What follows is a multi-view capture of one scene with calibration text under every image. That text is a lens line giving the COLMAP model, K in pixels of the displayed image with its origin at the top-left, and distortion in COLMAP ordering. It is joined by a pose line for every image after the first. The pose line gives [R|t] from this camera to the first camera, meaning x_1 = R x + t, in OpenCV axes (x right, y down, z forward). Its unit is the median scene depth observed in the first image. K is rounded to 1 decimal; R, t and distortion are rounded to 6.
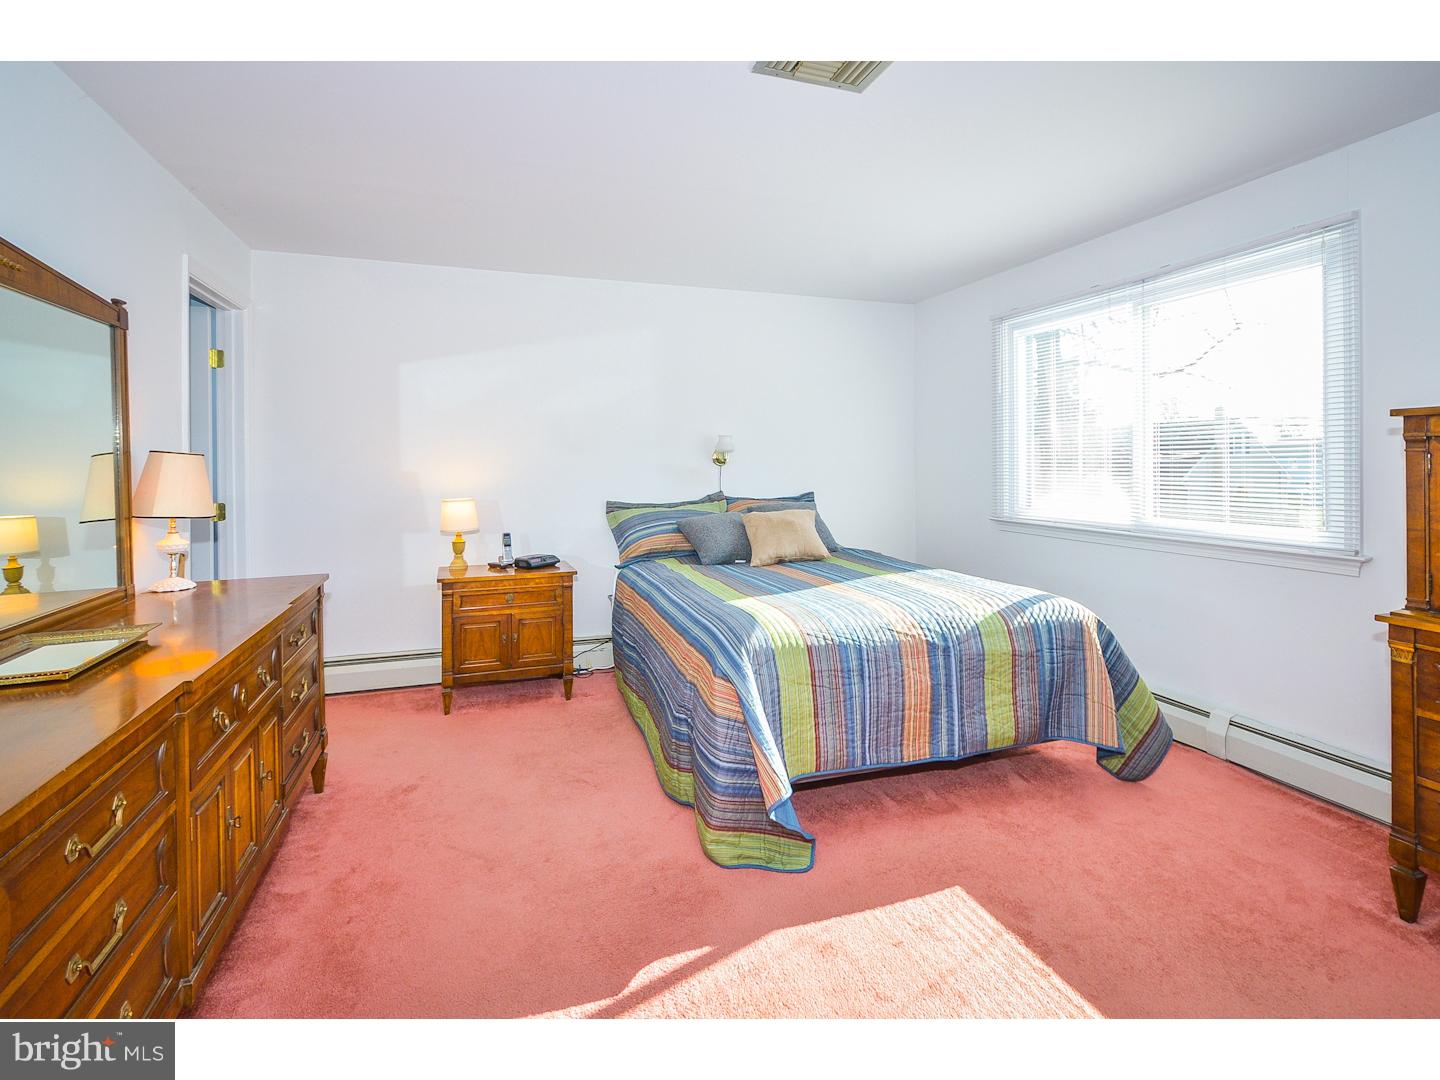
lens RADIAL K [[718.1, 0, 726.4], [0, 718.1, 484.0], [0, 0, 1]] dist [-0.002376, -0.000182]
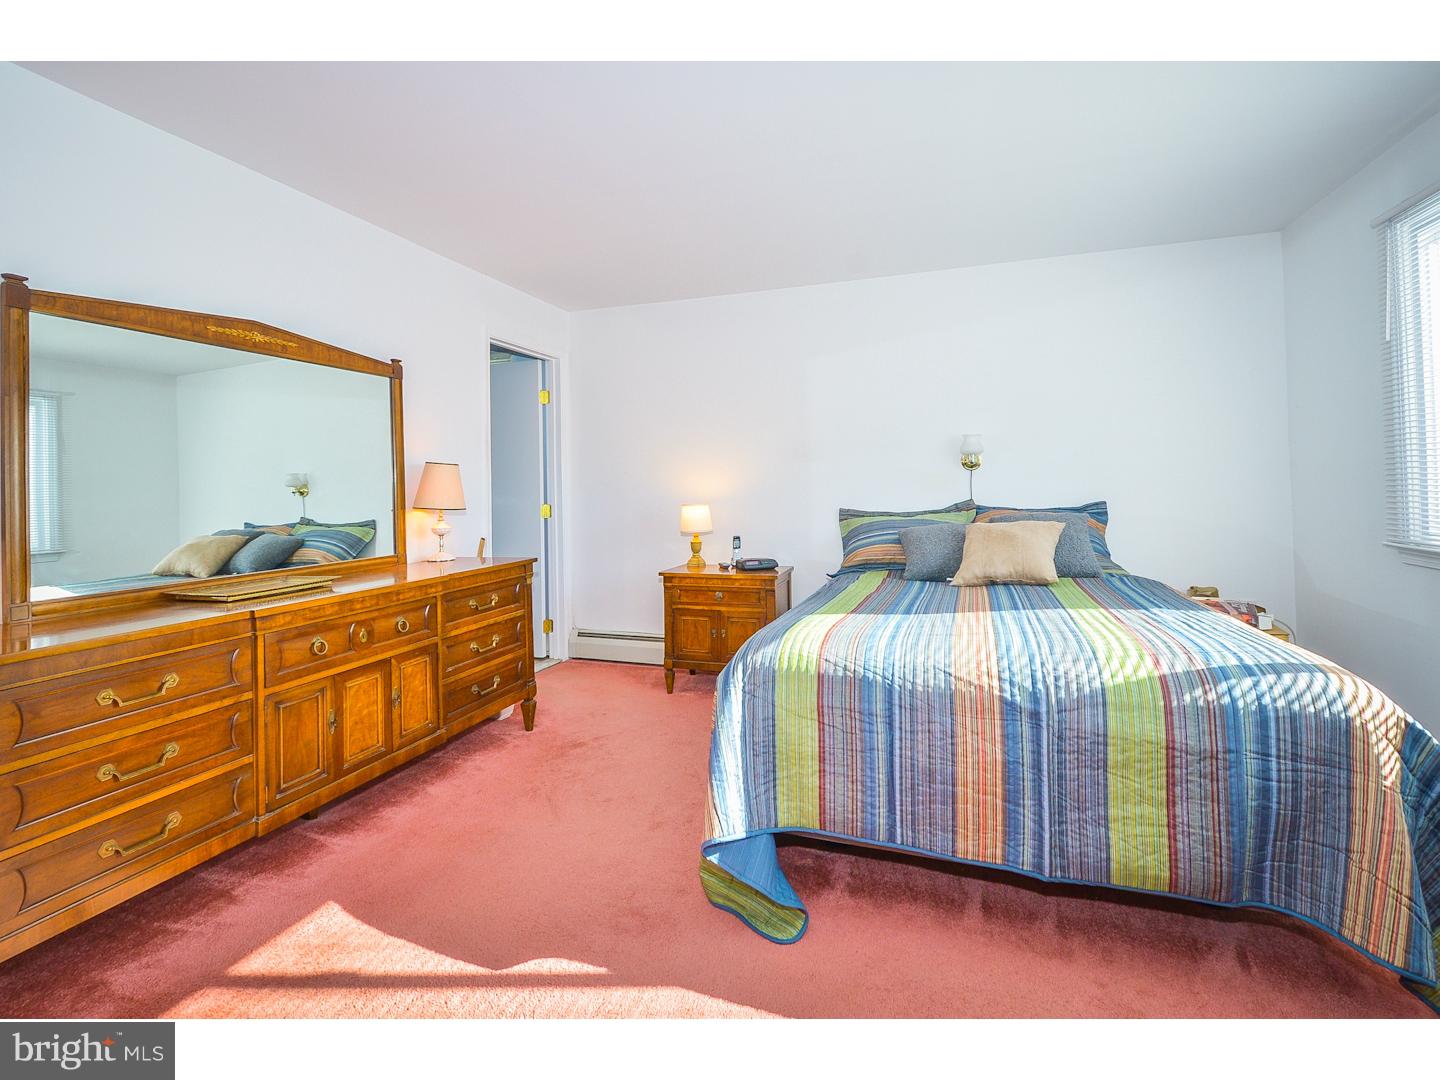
lens RADIAL K [[685.9, 0, 725.3], [0, 685.9, 494.7], [0, 0, 1]] dist [-0.000880, -0.001187]
pose [[0.775697, -0.000946, -0.631105, 0.481853], [-0.007967, 0.999905, -0.011292, 0.027437], [0.631055, 0.013787, 0.775615, 0.291066]]
